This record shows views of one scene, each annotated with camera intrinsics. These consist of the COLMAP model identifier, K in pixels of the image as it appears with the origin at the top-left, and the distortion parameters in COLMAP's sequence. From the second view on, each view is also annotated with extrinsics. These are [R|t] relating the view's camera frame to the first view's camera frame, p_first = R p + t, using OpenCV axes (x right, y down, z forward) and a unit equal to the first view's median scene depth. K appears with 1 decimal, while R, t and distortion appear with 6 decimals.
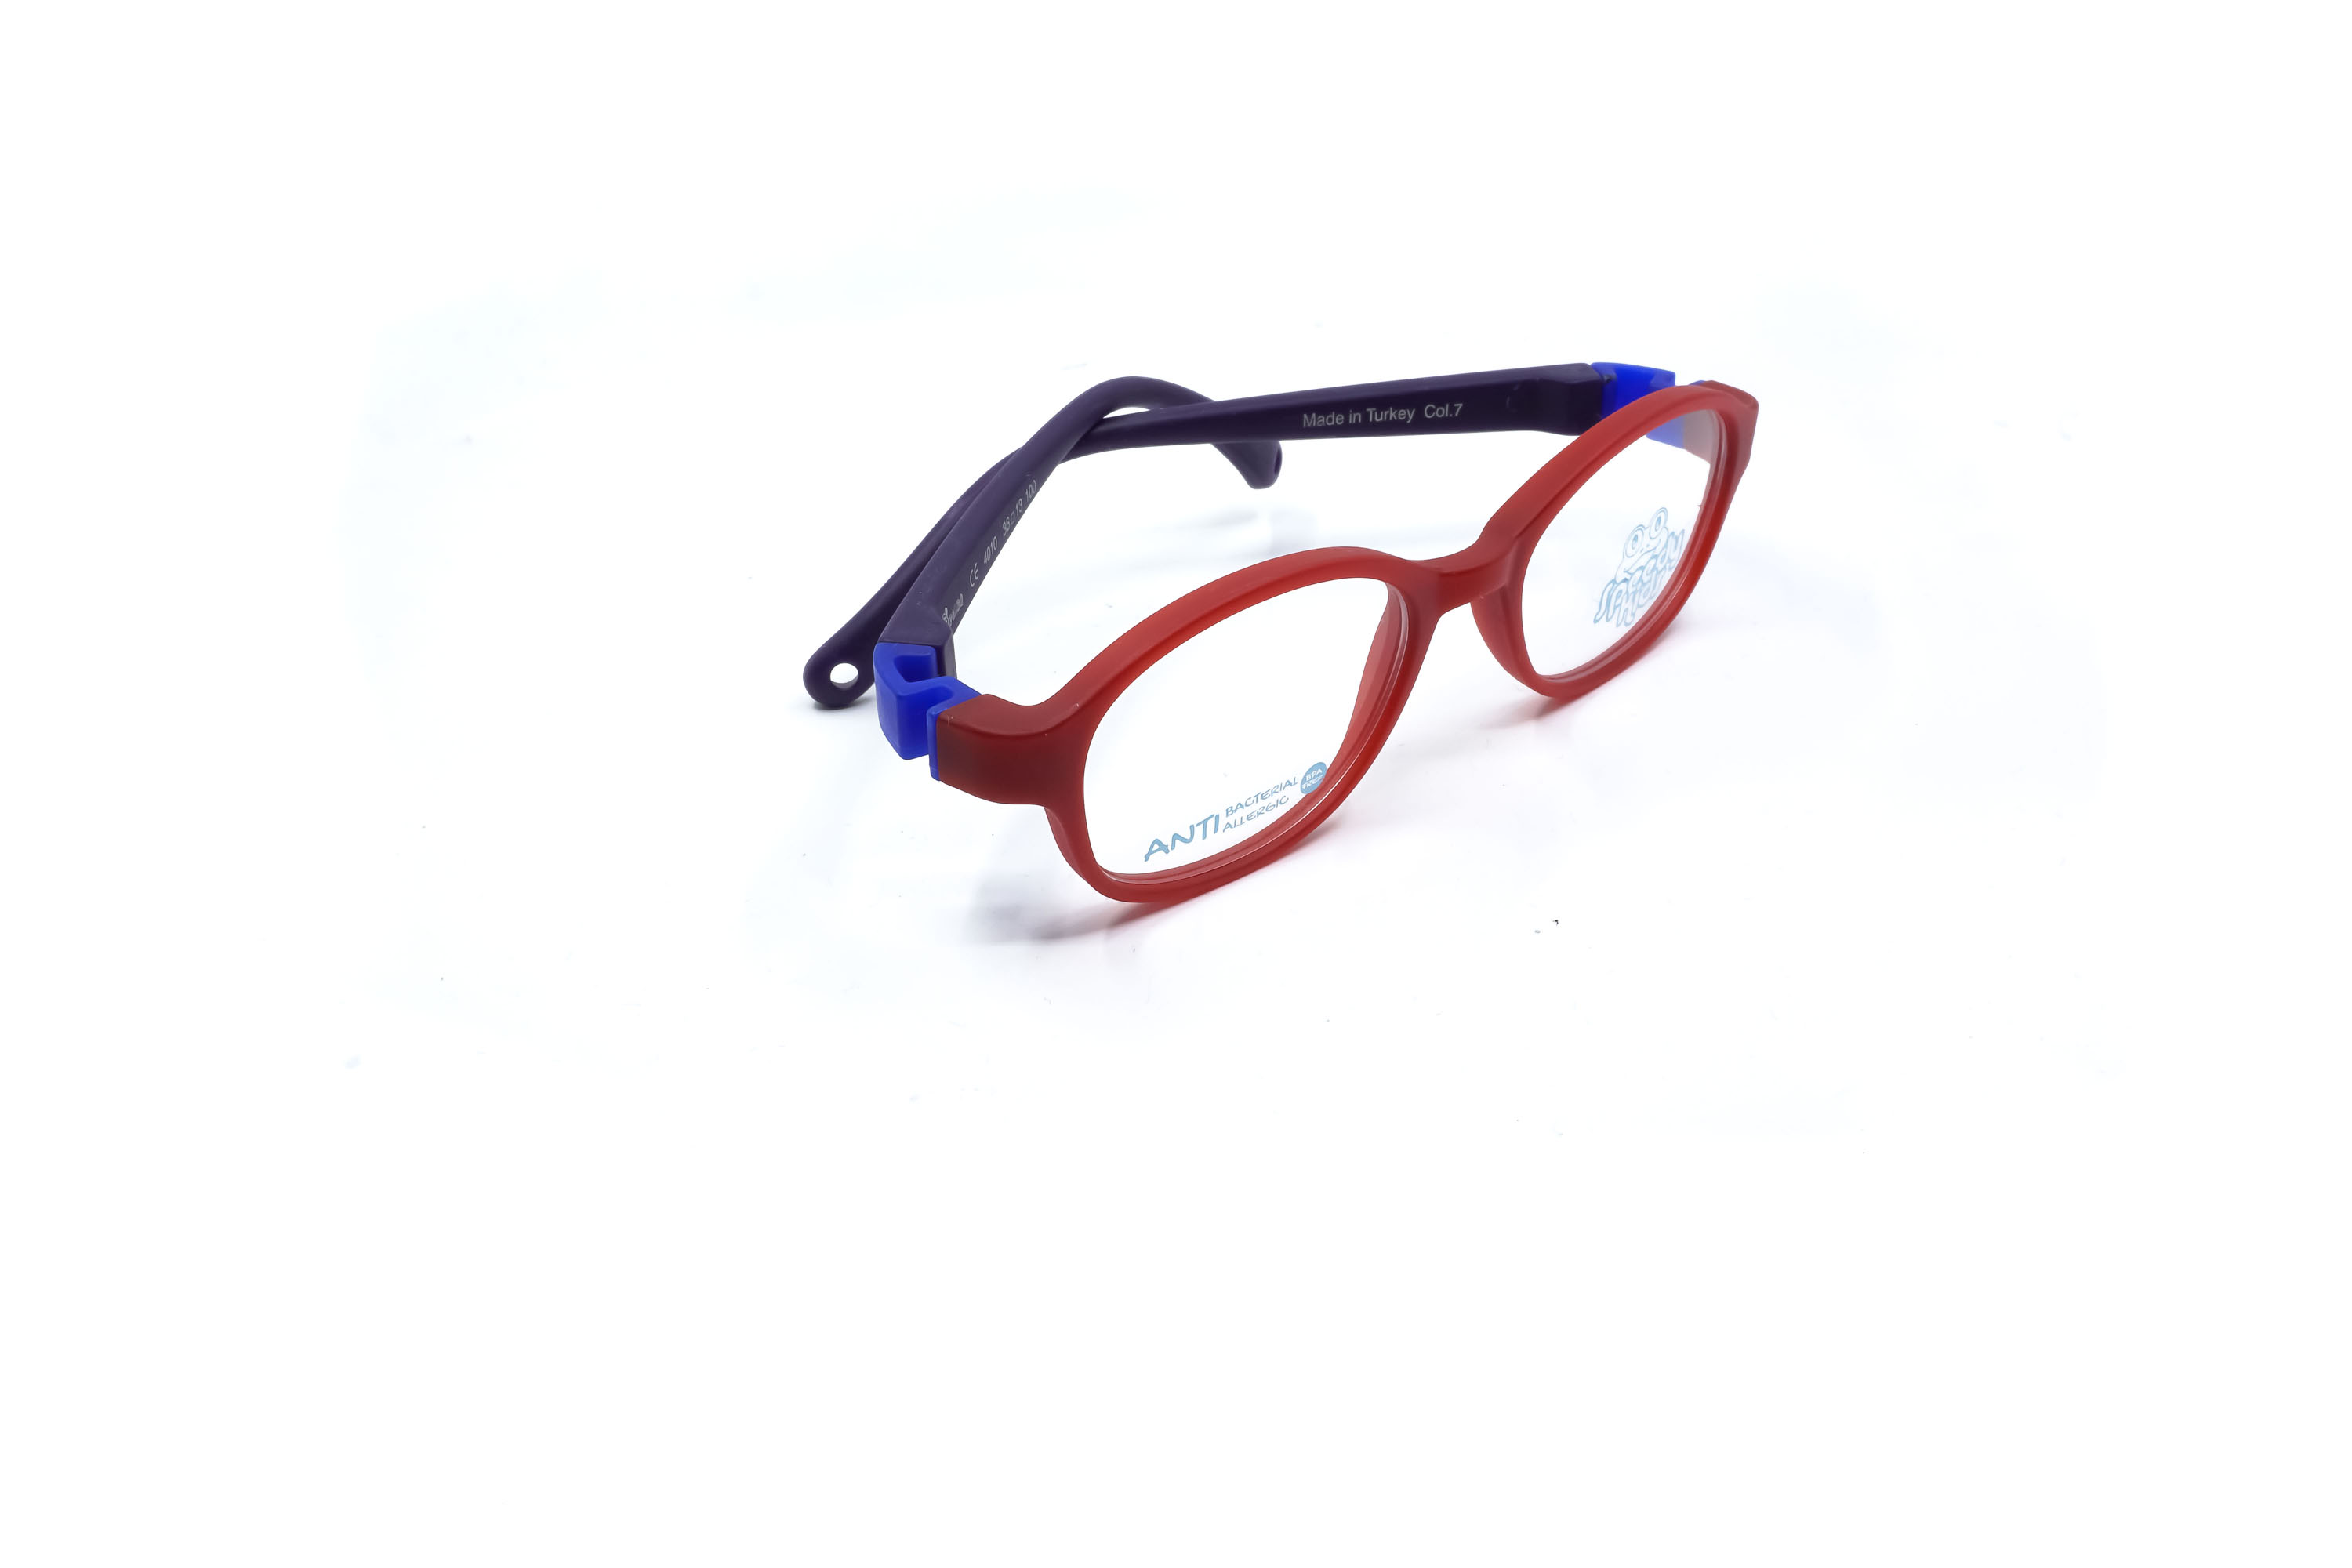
lens RADIAL K [[2422.7, 0, 1176.8], [0, 2422.7, 775.0], [0, 0, 1]] dist [0.042143, 0.000000]
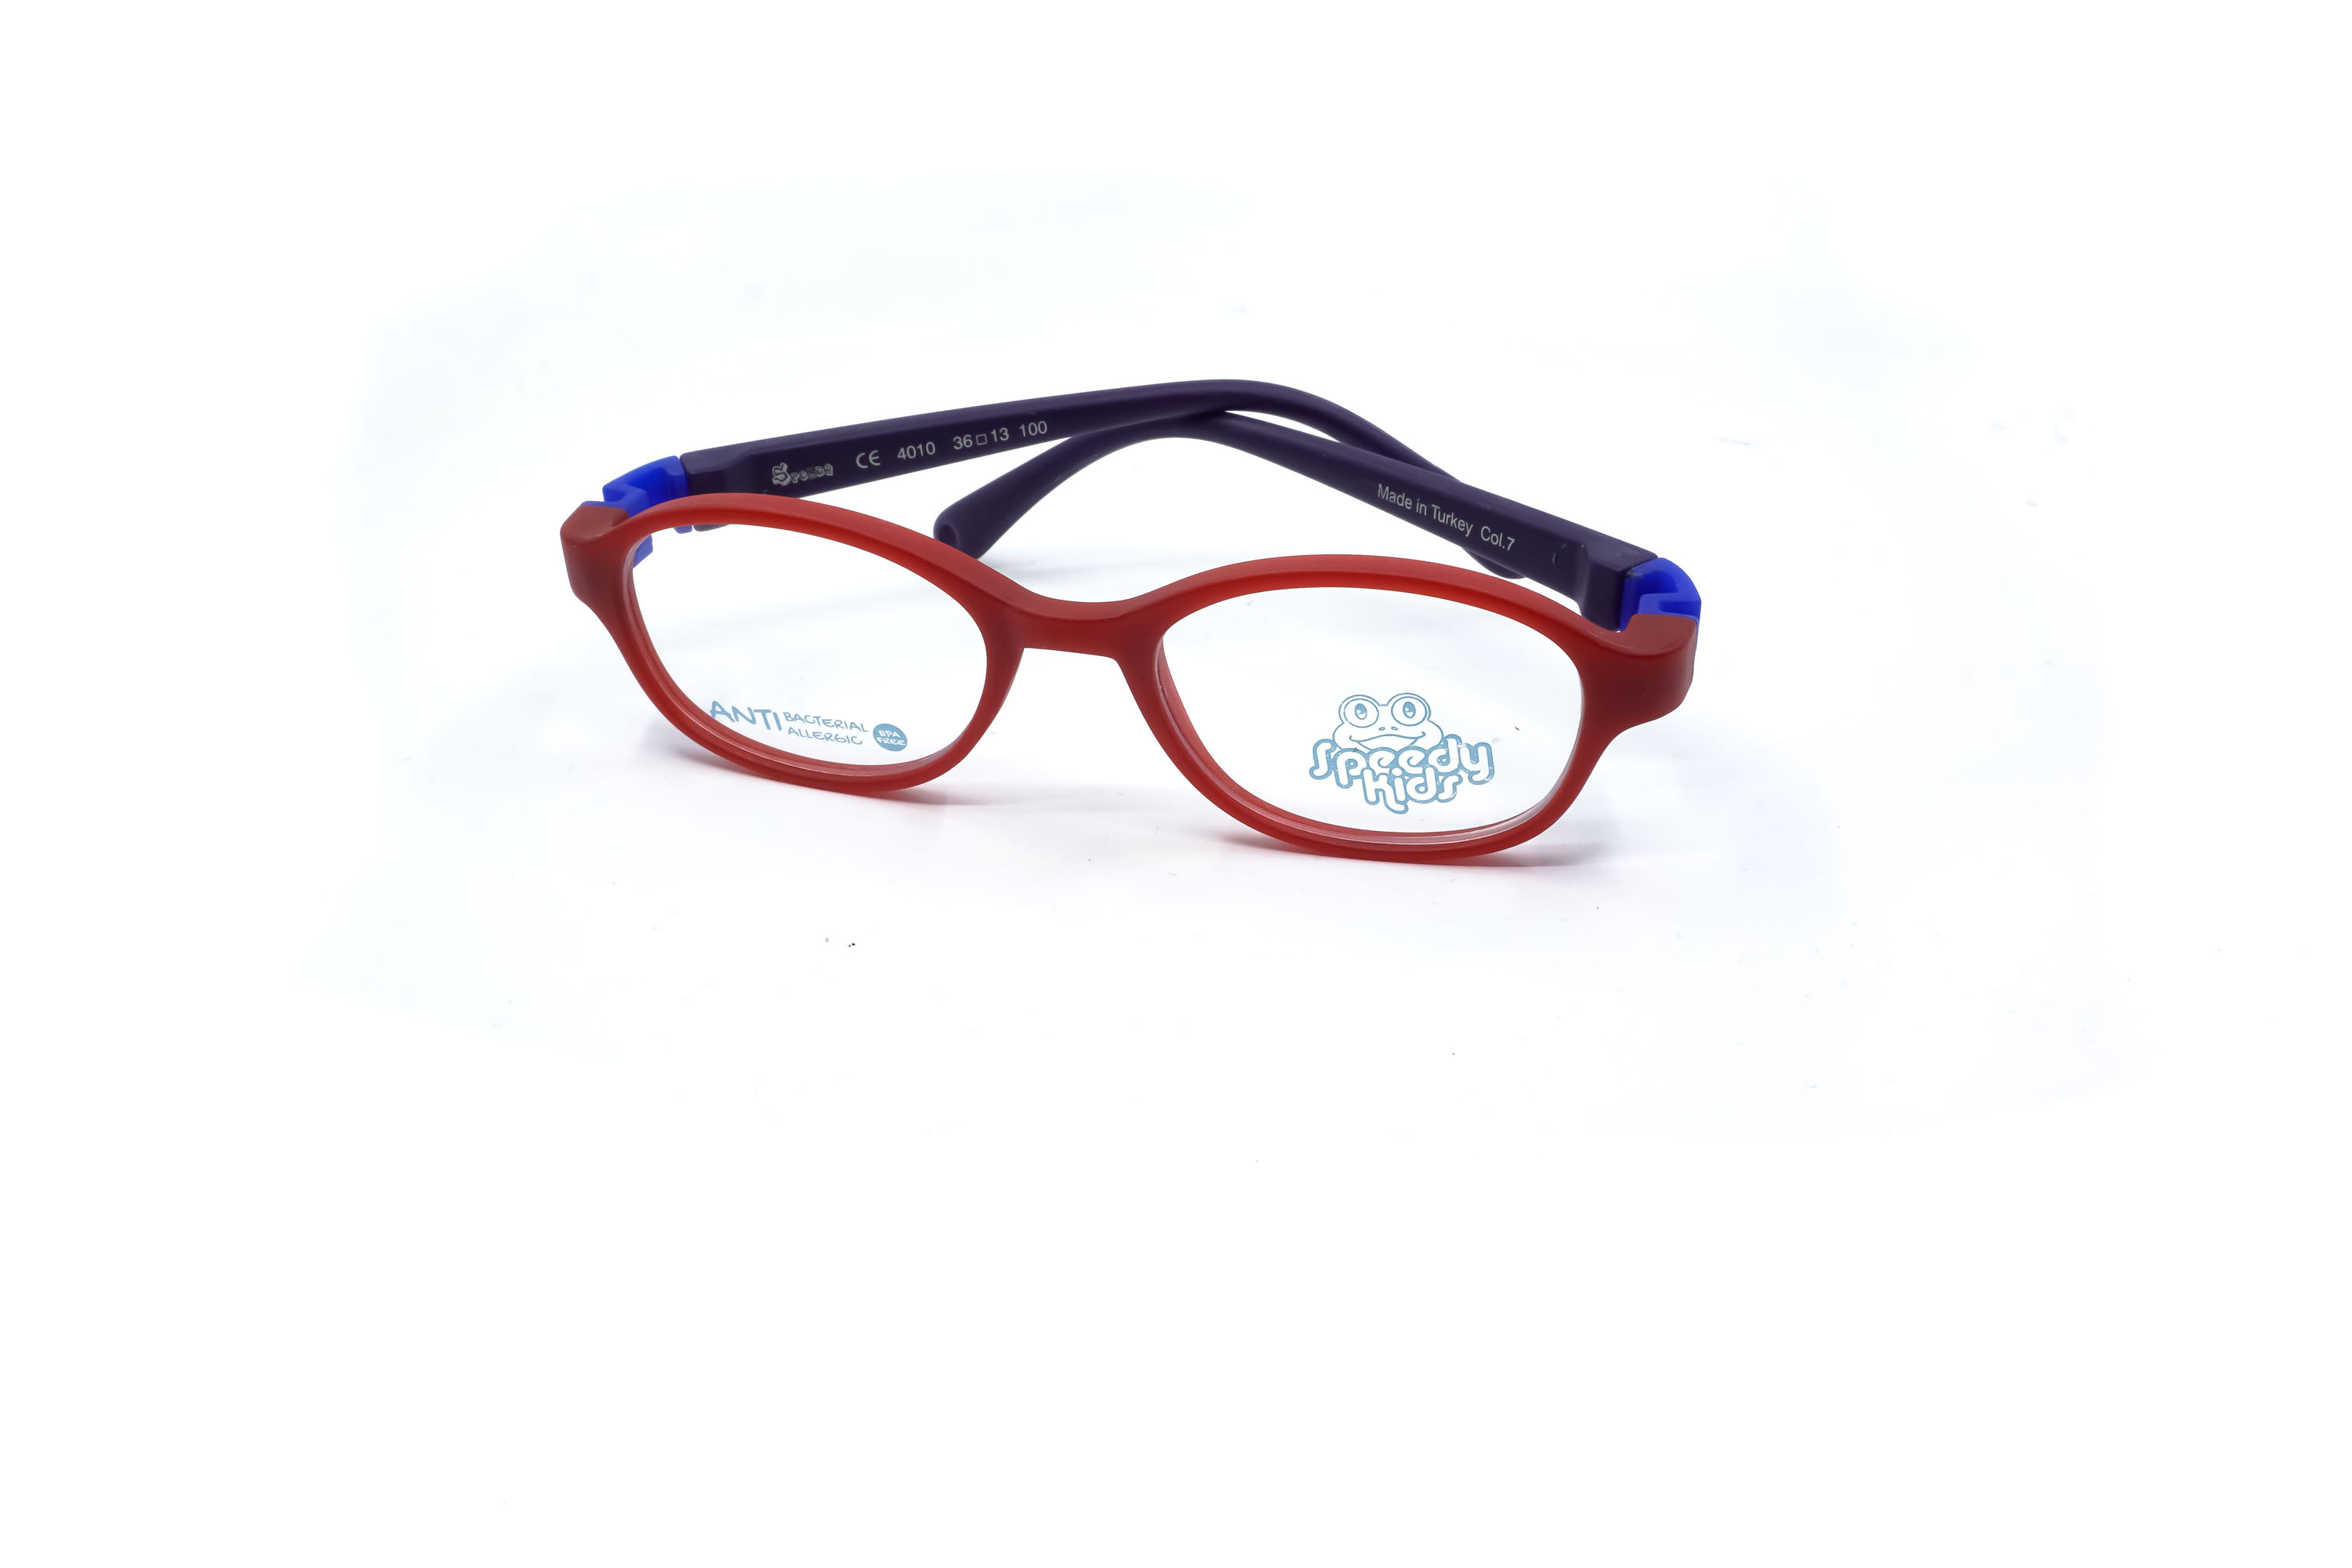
lens RADIAL K [[2422.7, 0, 1164.2], [0, 2422.7, 781.0], [0, 0, 1]] dist [0.042143, 0.000000]
pose [[0.501940, 0.433272, -0.748553, 0.809846], [-0.415429, 0.879879, 0.230721, -0.243501], [0.758601, 0.195163, 0.621640, 0.399341]]
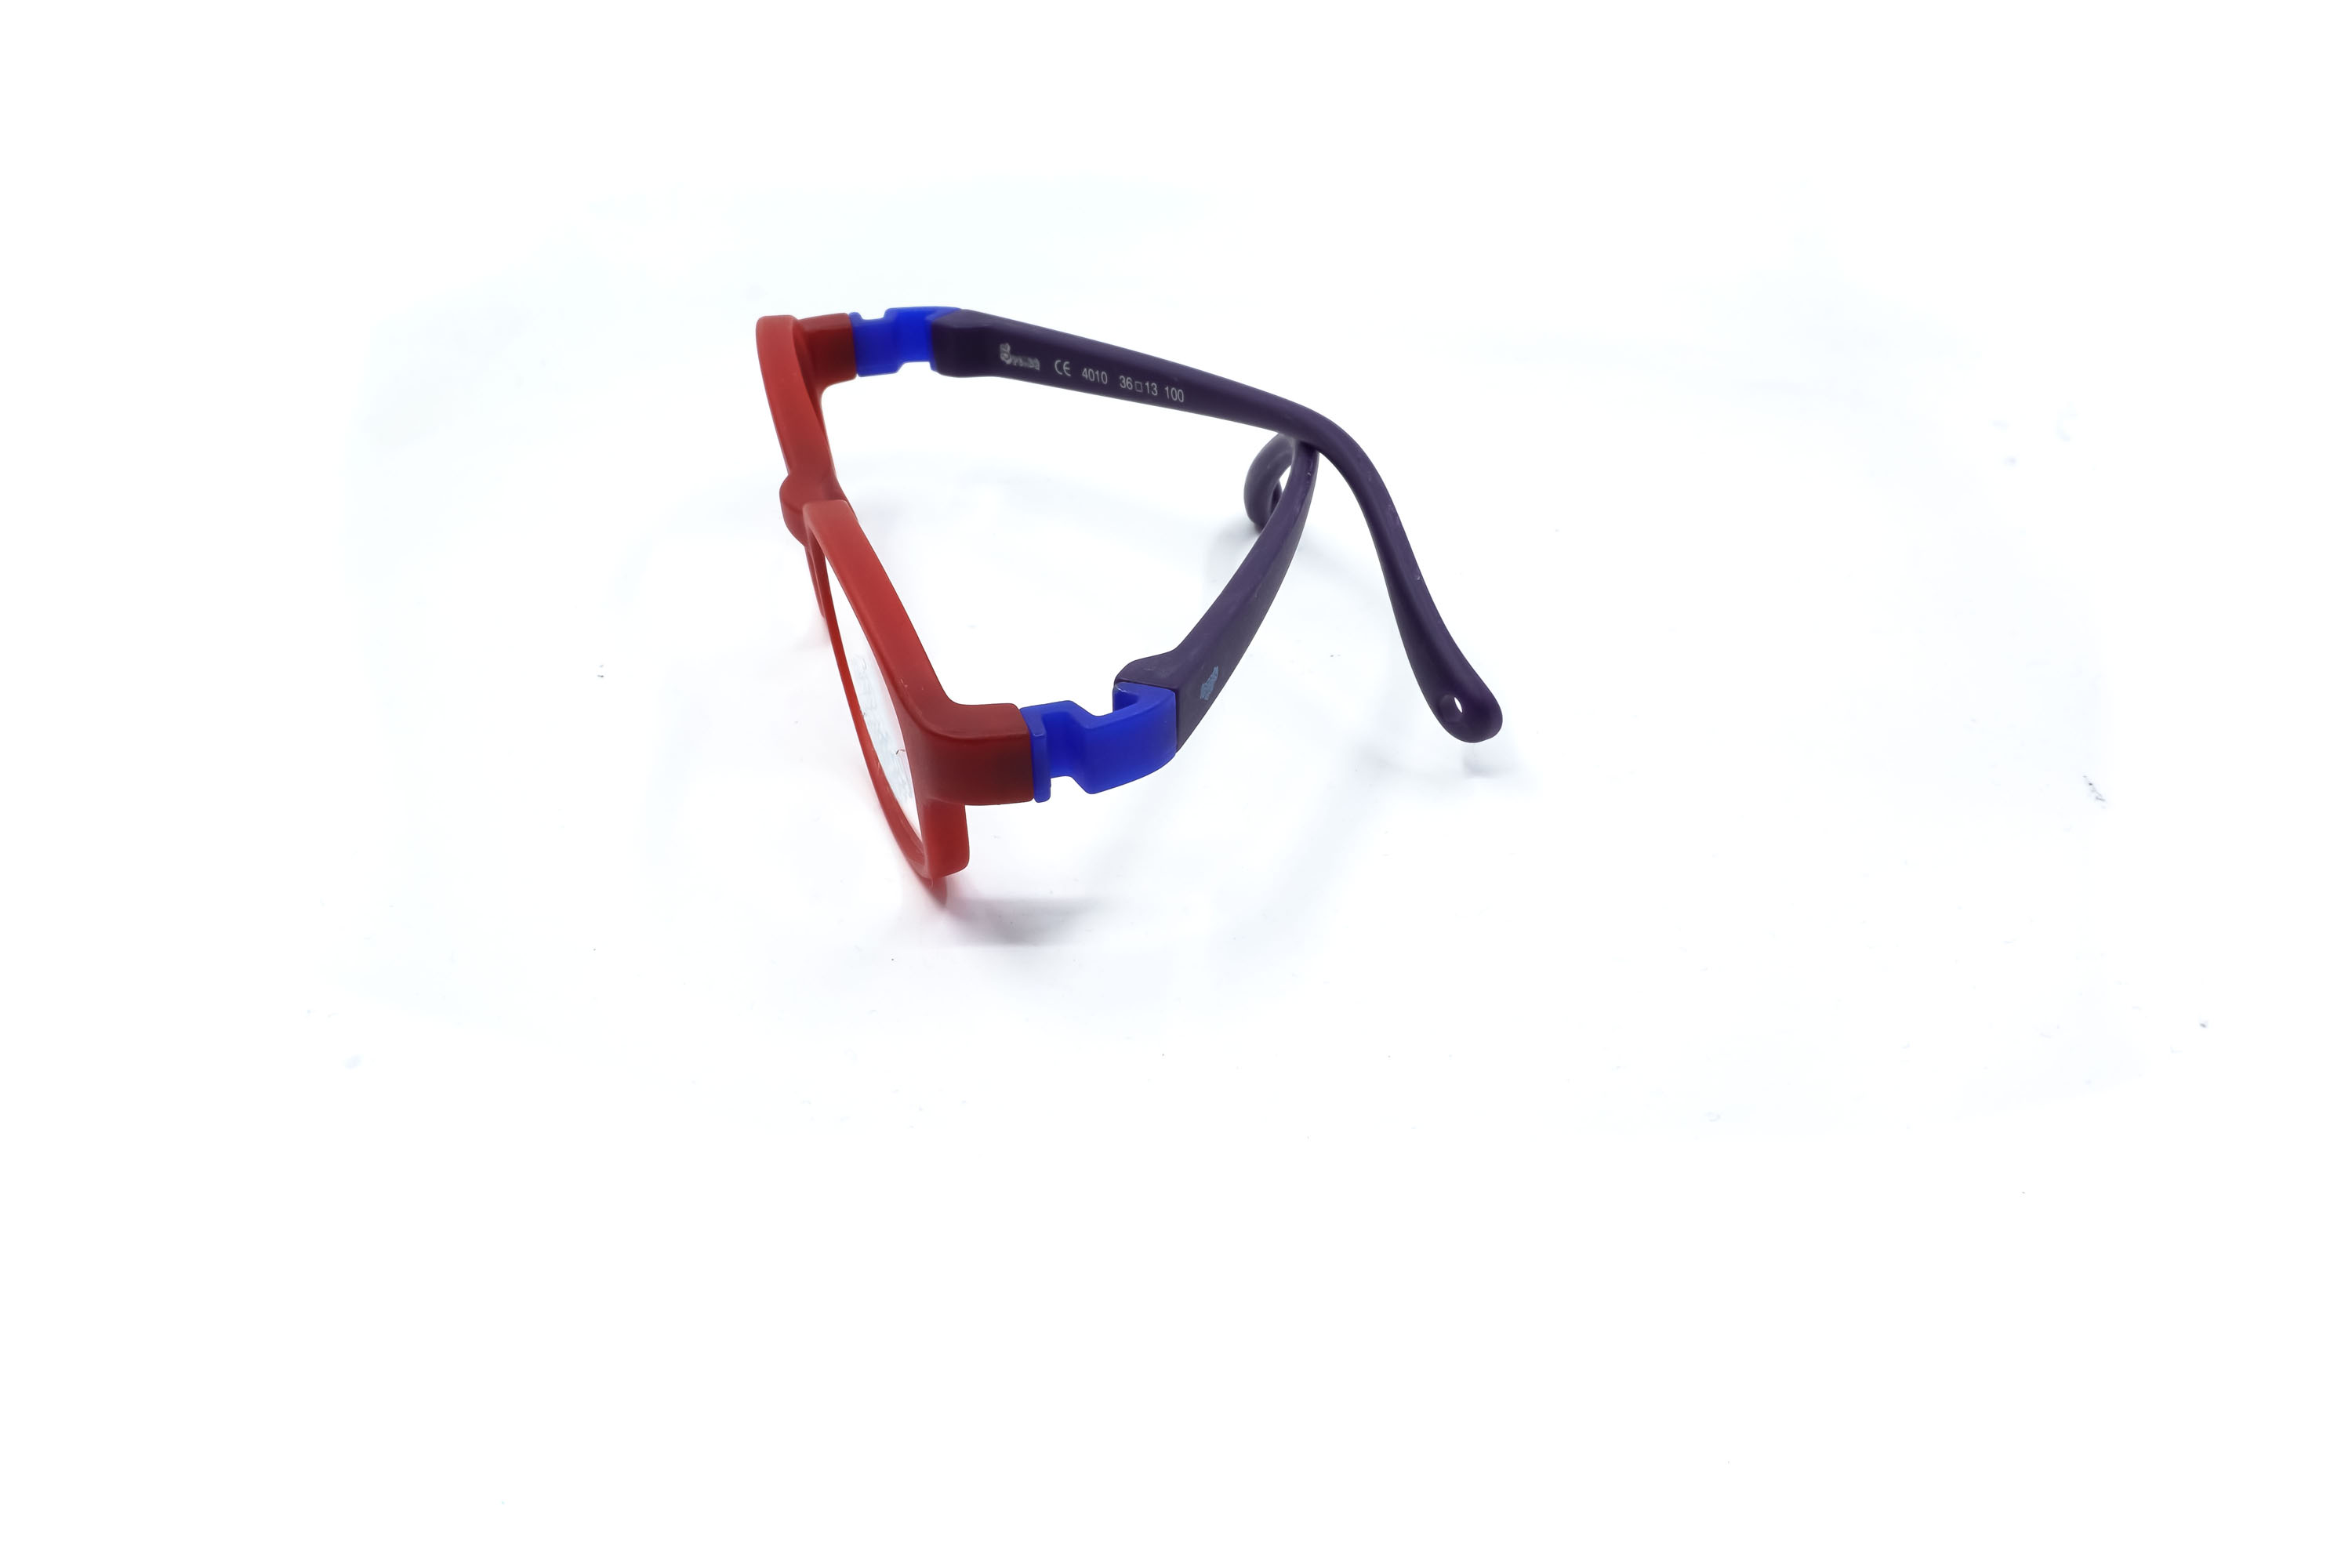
lens RADIAL K [[2422.7, 0, 1170.1], [0, 2422.7, 795.4], [0, 0, 1]] dist [0.042143, 0.000000]
pose [[-0.497656, 0.456224, -0.737698, 0.808128], [-0.399045, 0.634719, 0.661736, -0.705393], [0.770131, 0.623691, -0.133818, 1.222057]]
